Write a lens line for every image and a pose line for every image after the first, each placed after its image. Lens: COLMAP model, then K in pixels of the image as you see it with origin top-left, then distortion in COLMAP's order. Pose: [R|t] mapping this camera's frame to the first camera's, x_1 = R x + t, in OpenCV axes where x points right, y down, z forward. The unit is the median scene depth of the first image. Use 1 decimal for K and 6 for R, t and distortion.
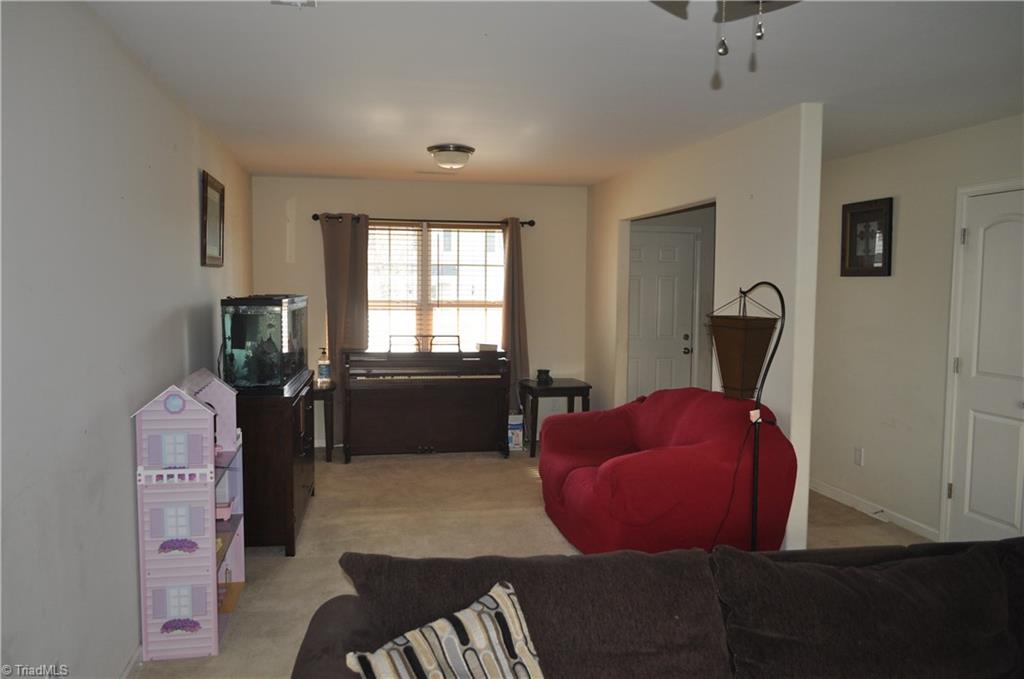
lens RADIAL K [[794.3, 0, 509.0], [0, 794.3, 345.2], [0, 0, 1]] dist [-0.007500, -0.003828]
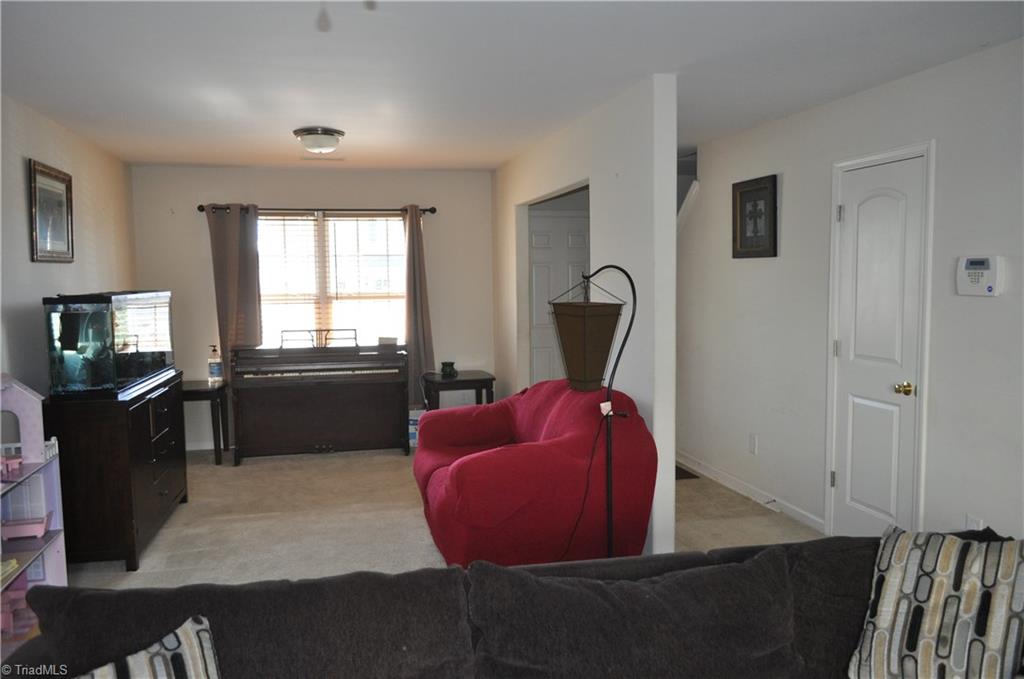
lens RADIAL K [[794.3, 0, 509.0], [0, 794.3, 345.2], [0, 0, 1]] dist [-0.007500, -0.003828]
pose [[0.999105, -0.025098, 0.034048, 0.116261], [0.024671, 0.999612, 0.012916, -0.000507], [-0.034359, -0.012065, 0.999337, 0.046139]]
